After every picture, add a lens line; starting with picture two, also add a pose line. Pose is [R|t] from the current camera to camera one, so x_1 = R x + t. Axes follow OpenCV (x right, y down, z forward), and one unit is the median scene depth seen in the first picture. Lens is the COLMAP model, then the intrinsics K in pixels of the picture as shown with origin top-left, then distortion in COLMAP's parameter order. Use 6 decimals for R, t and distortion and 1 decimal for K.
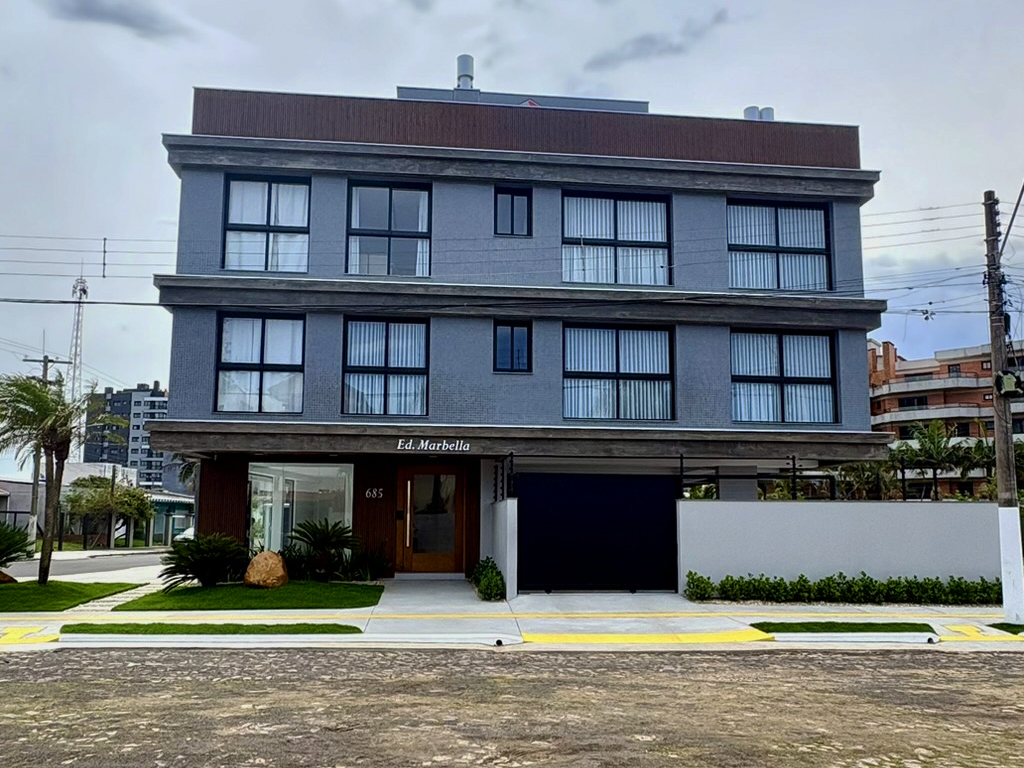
lens RADIAL K [[763.8, 0, 512.0], [0, 763.8, 384.0], [0, 0, 1]] dist [-0.006651, -0.000431]
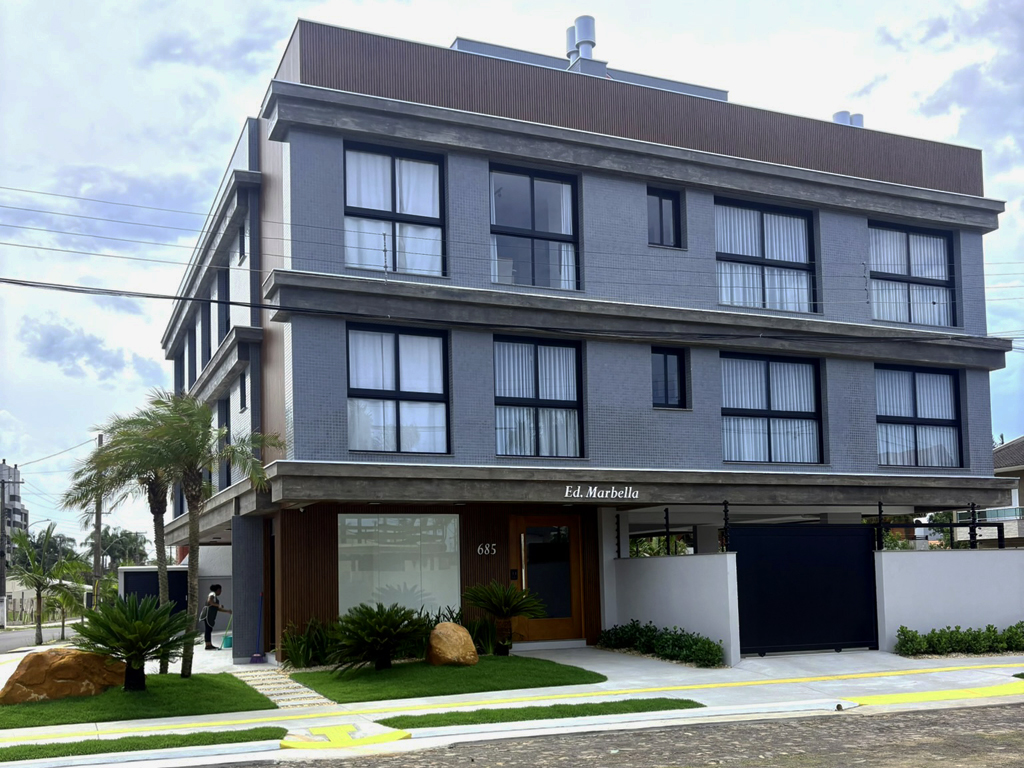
lens RADIAL K [[984.0, 0, 511.8], [0, 984.0, 460.3], [0, 0, 1]] dist [0.018695, -0.005351]
pose [[0.956929, 0.006643, 0.290247, -0.486340], [-0.023611, 0.998207, 0.054995, -0.012679], [-0.289362, -0.059480, 0.955370, -0.015645]]
